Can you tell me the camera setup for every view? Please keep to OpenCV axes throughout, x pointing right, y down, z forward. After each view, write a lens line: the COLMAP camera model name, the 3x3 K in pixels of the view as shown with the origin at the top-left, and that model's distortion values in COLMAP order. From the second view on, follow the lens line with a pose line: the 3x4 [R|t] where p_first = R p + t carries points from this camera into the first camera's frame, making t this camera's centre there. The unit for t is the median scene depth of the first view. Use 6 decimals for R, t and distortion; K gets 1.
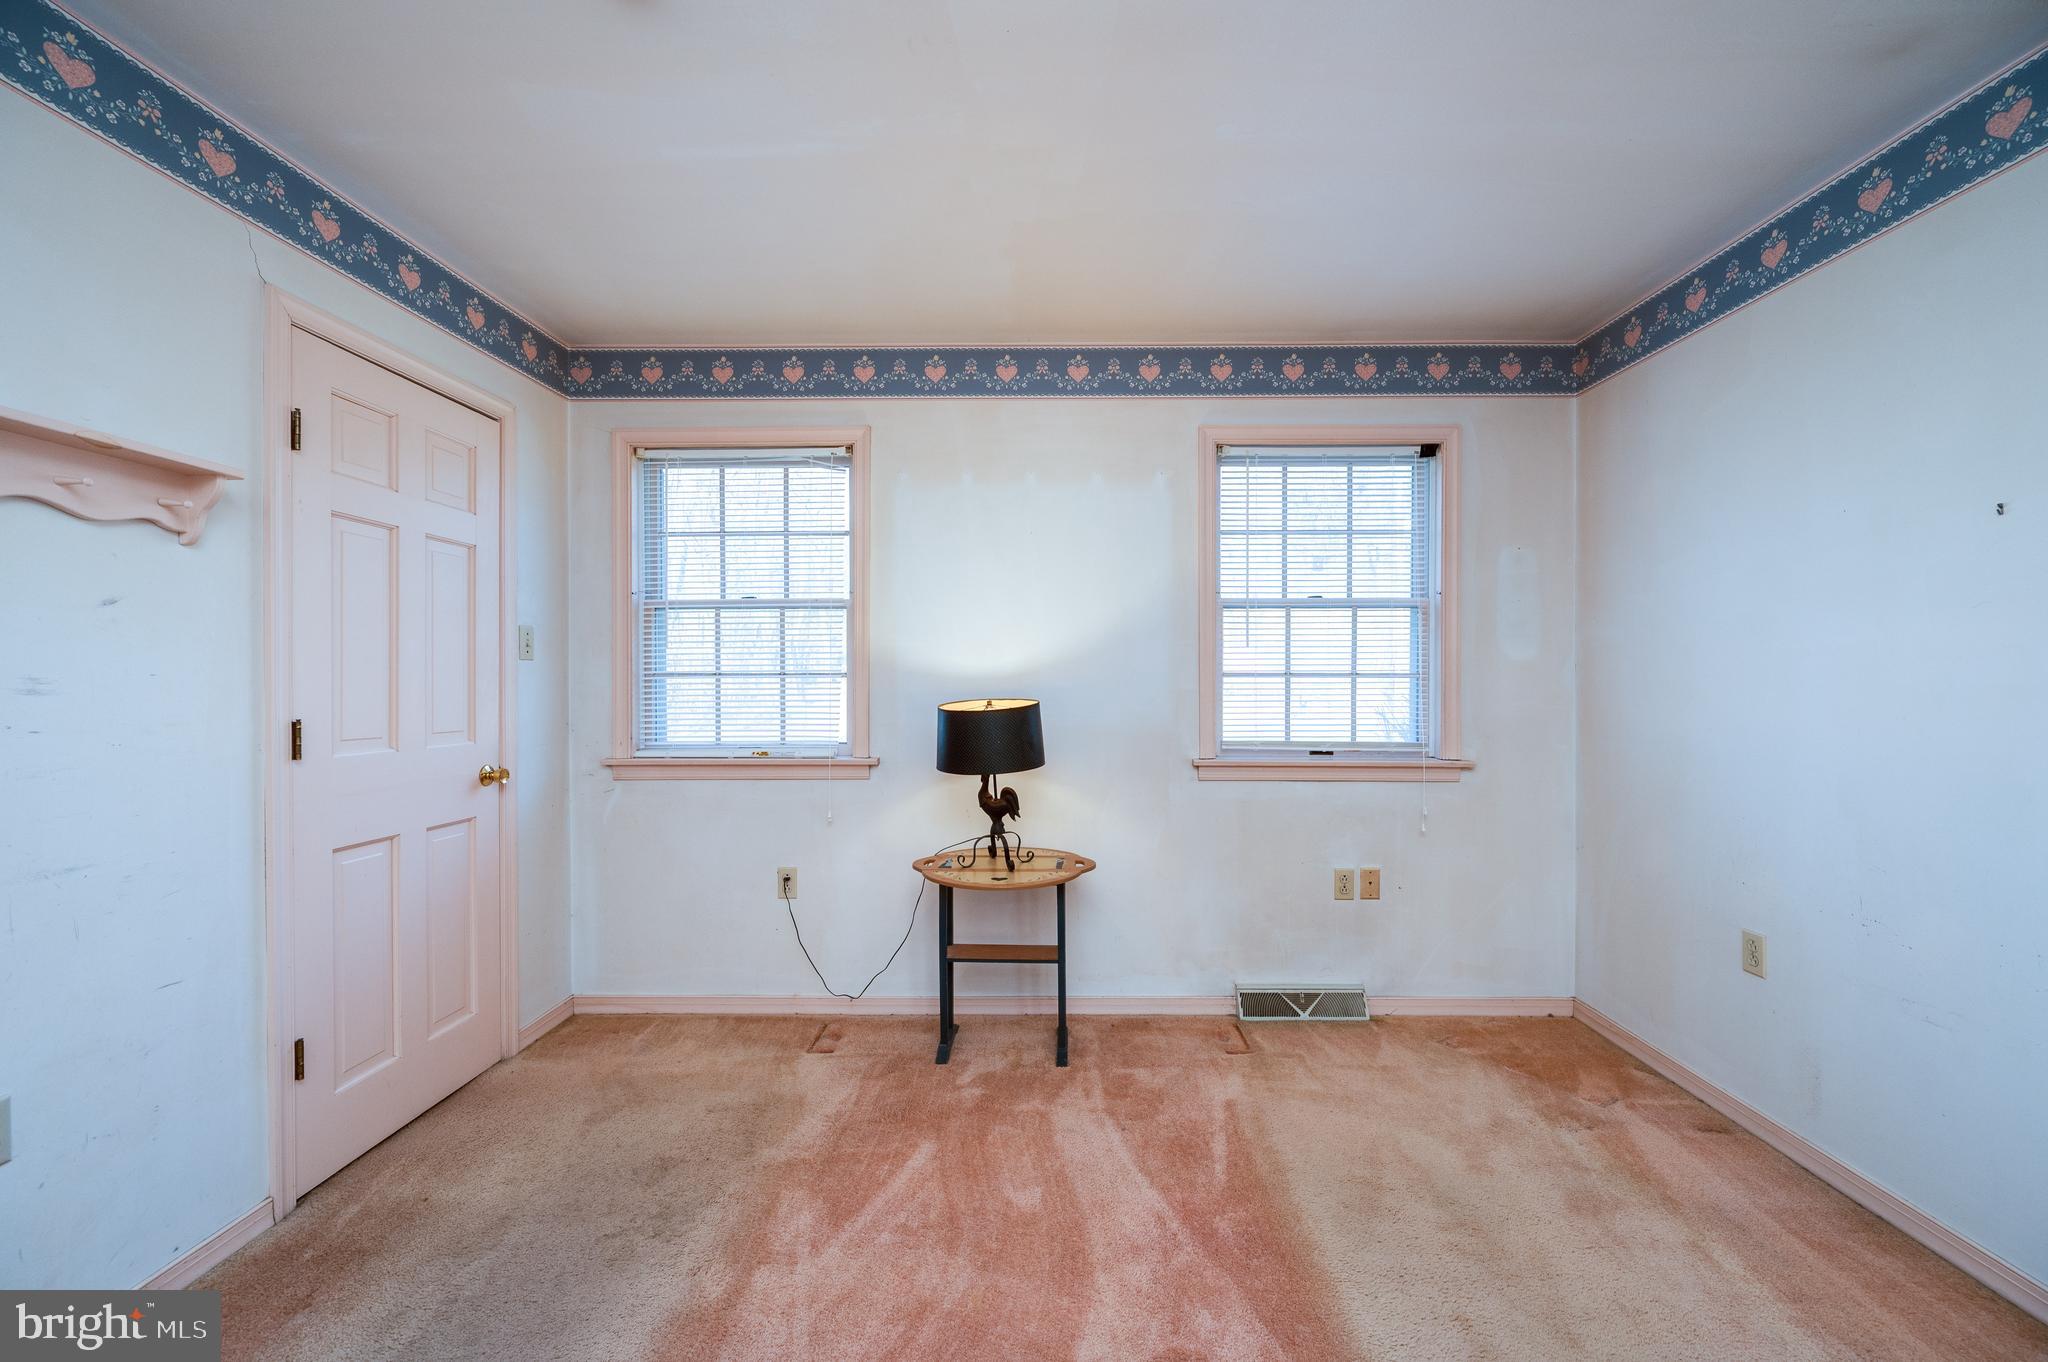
lens RADIAL K [[814.3, 0, 1026.2], [0, 814.3, 686.3], [0, 0, 1]] dist [-0.002074, -0.000755]
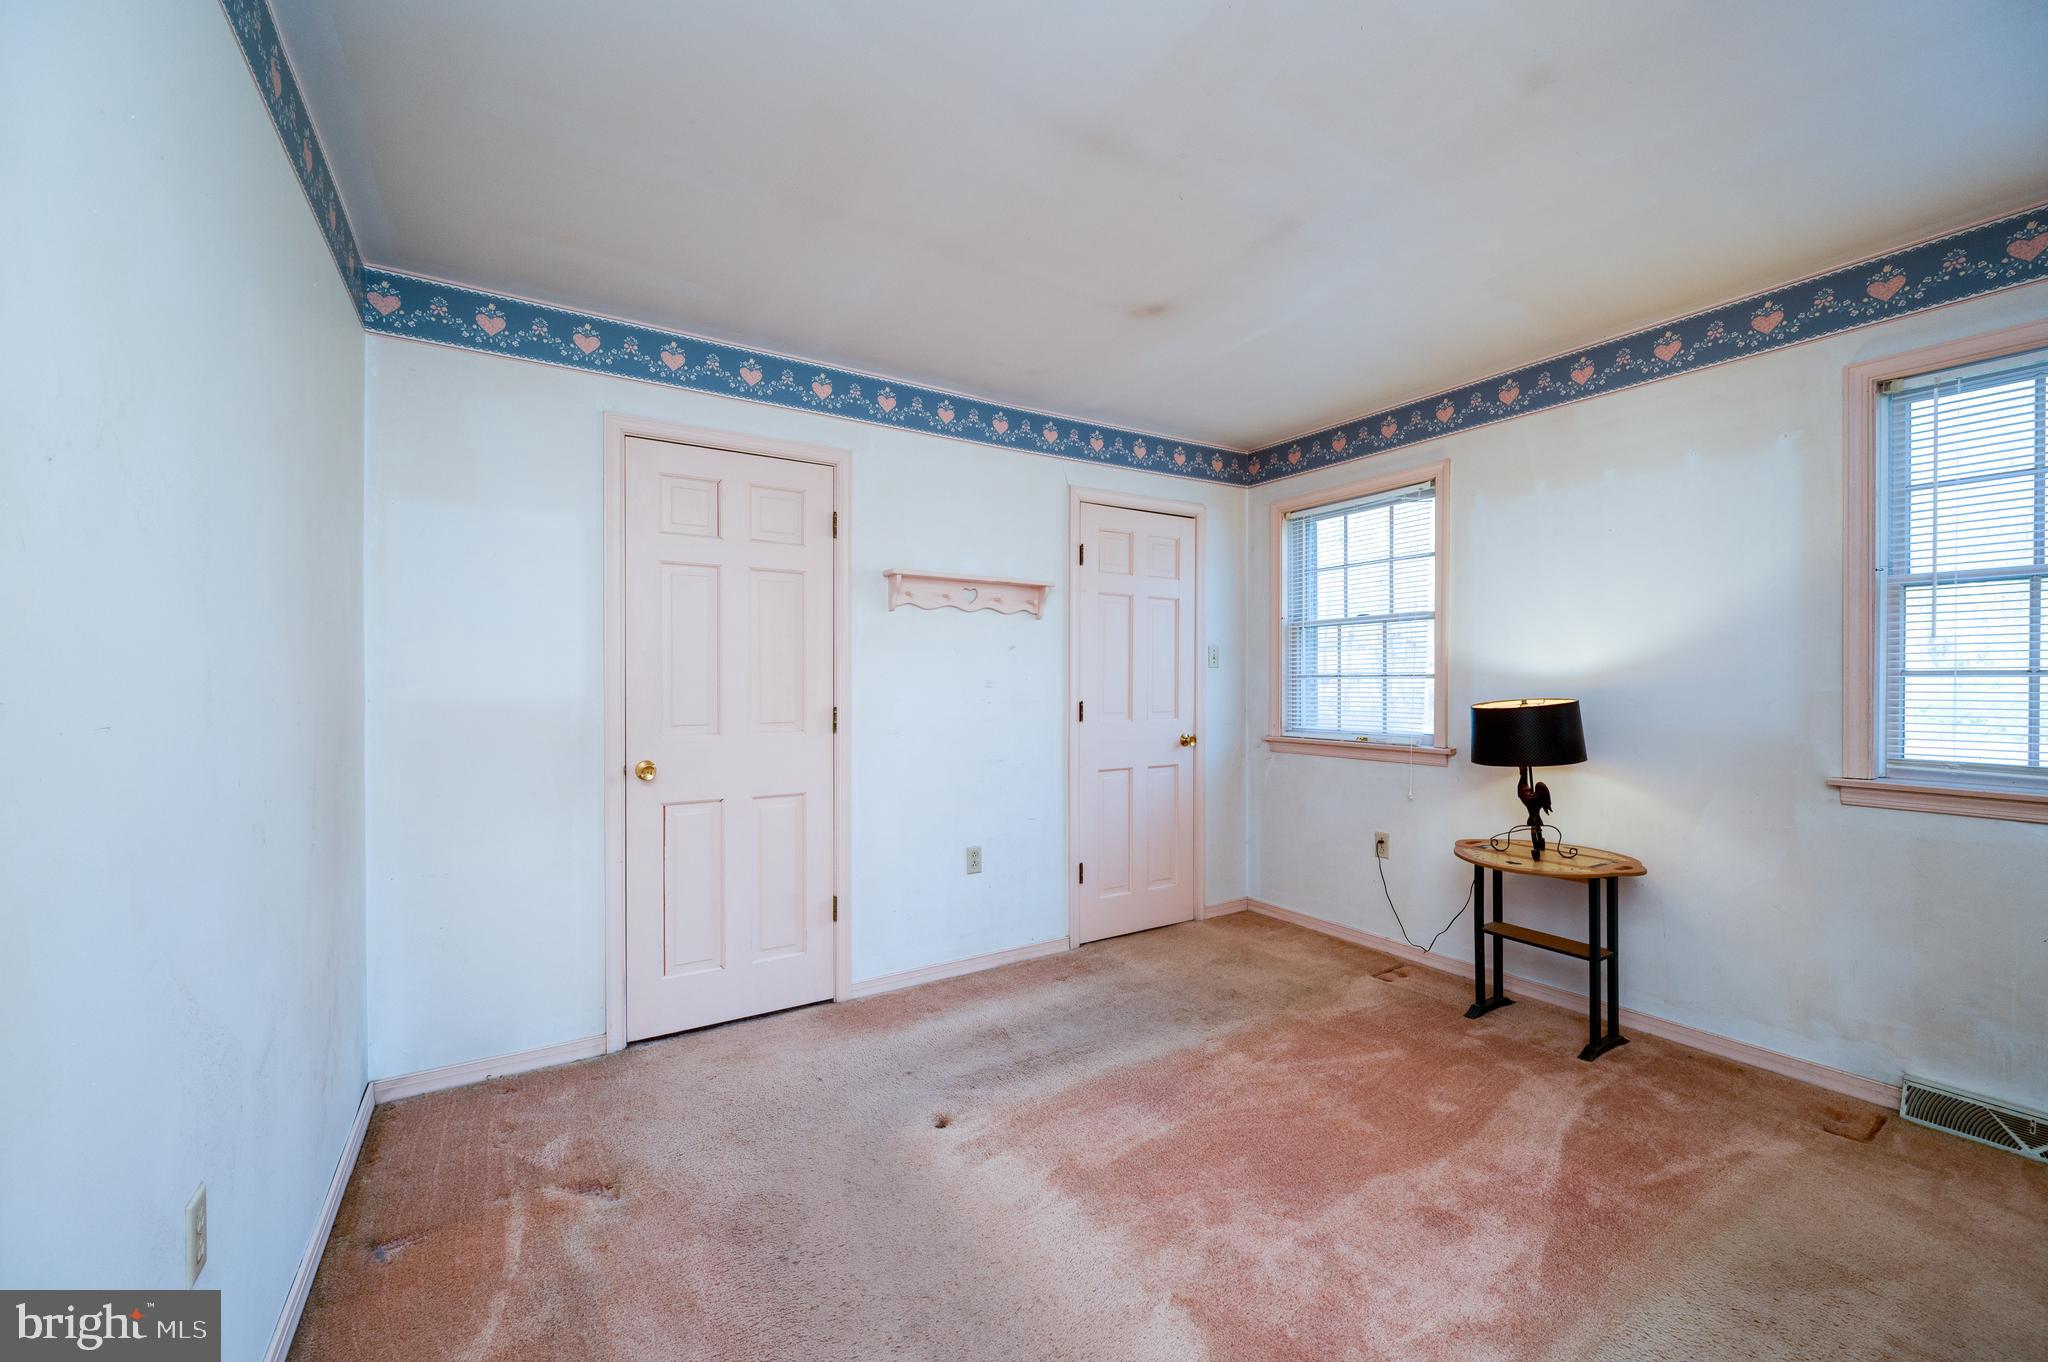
lens RADIAL K [[814.3, 0, 1022.8], [0, 814.3, 679.5], [0, 0, 1]] dist [-0.002074, -0.000755]
pose [[0.536915, -0.001238, -0.843635, 0.456930], [-0.003637, 0.999986, -0.003782, -0.002472], [0.843628, 0.005099, 0.536903, -0.122352]]
